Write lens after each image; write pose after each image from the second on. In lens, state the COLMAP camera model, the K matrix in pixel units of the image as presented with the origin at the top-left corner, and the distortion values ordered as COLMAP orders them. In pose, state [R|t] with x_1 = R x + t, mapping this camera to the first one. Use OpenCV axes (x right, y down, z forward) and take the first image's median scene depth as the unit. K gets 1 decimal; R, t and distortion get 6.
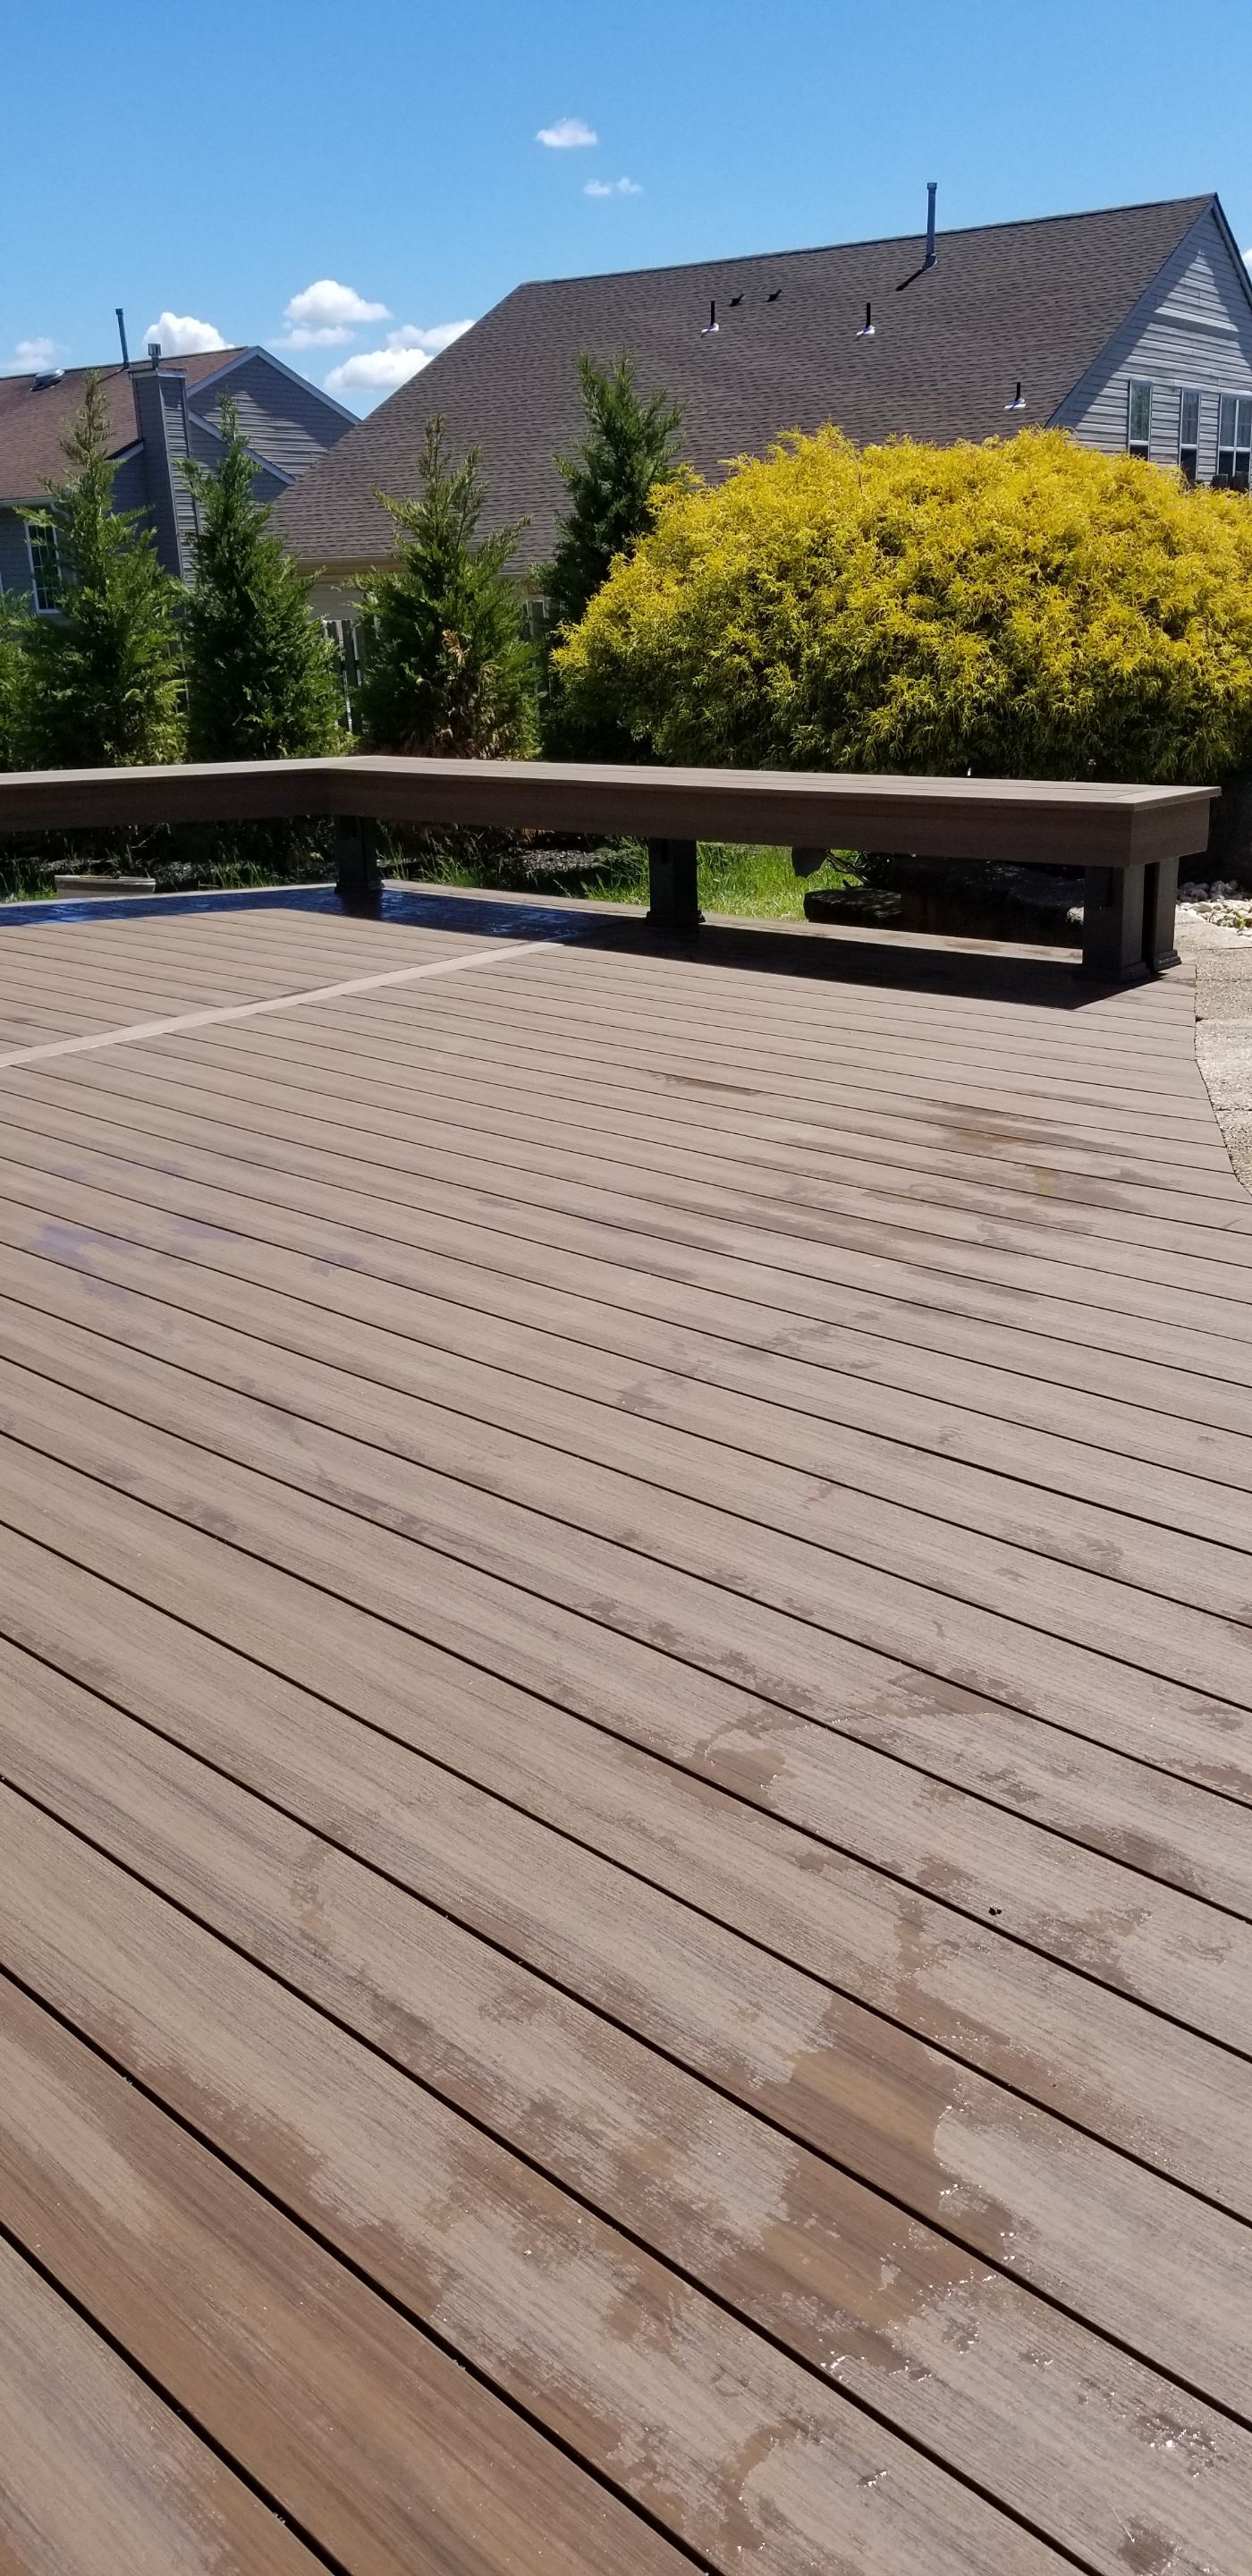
lens RADIAL K [[2012.9, 0, 624.2], [0, 2012.9, 1280.1], [0, 0, 1]] dist [0.082439, -0.136713]
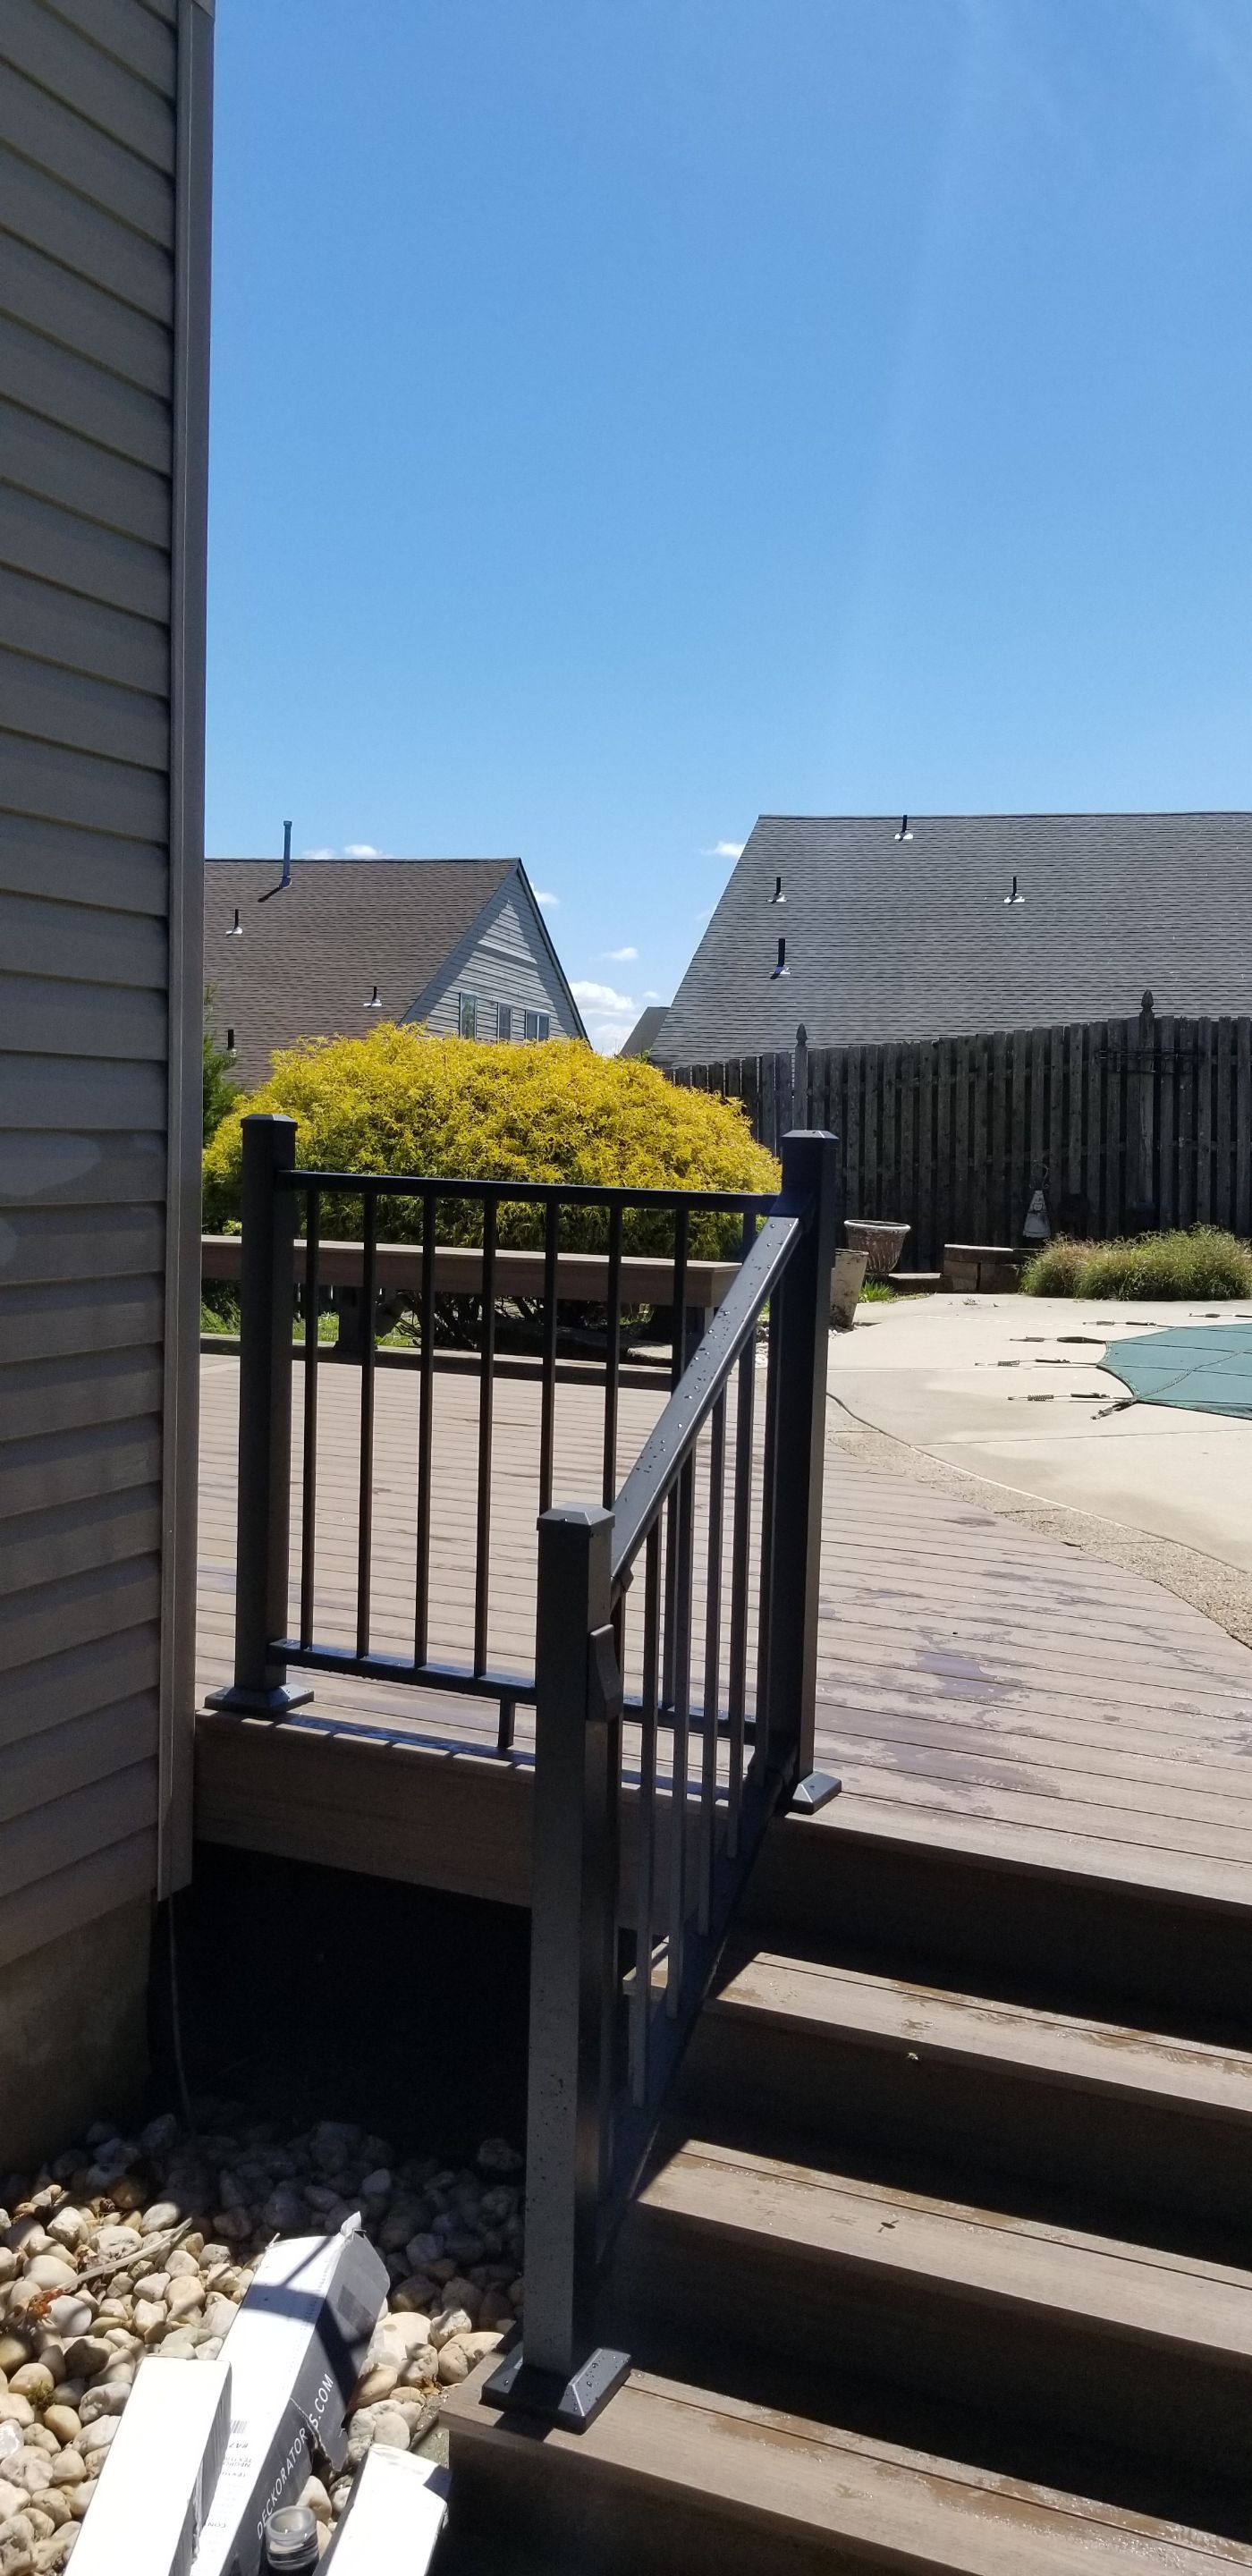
lens RADIAL K [[2012.9, 0, 627.5], [0, 2012.9, 1288.5], [0, 0, 1]] dist [0.082439, -0.136713]
pose [[0.937295, 0.040393, 0.346188, -0.283124], [0.050317, 0.967175, -0.249081, 0.133922], [-0.344886, 0.250881, 0.904496, -0.313329]]
